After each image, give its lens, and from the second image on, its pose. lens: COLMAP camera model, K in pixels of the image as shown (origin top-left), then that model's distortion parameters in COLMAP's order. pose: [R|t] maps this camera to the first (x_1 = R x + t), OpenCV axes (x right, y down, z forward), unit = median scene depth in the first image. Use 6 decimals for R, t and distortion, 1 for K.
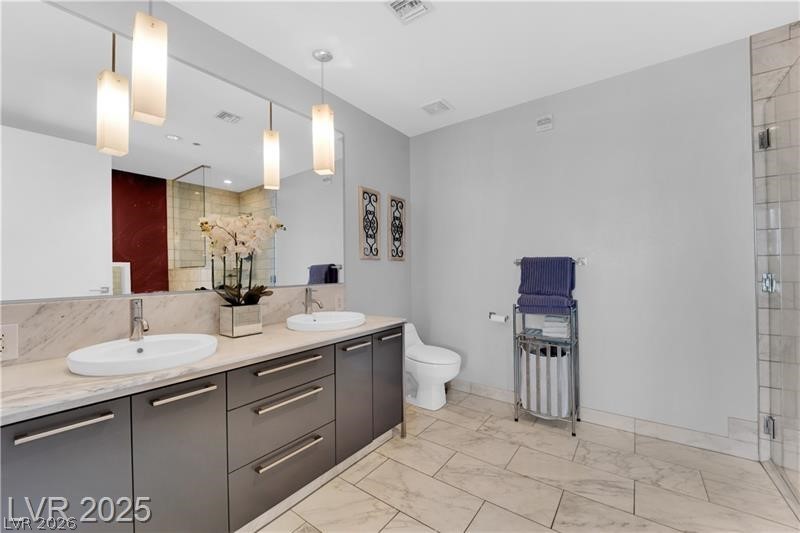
lens RADIAL K [[321.1, 0, 399.1], [0, 321.1, 264.1], [0, 0, 1]] dist [-0.012848, -0.000482]
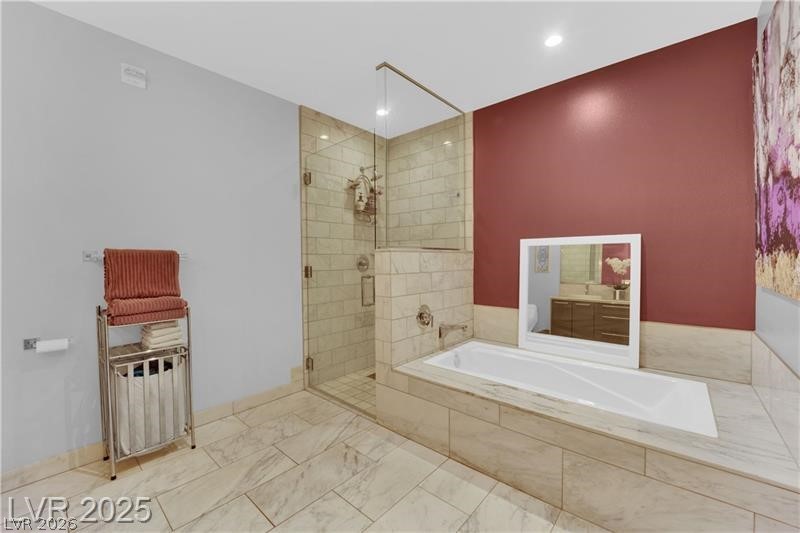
lens RADIAL K [[321.1, 0, 399.1], [0, 321.1, 264.1], [0, 0, 1]] dist [-0.012848, -0.000482]
pose [[0.096956, -0.006152, 0.995270, -0.290967], [-0.003806, 0.999971, 0.006552, 0.007115], [-0.995281, -0.004423, 0.096930, 0.333509]]
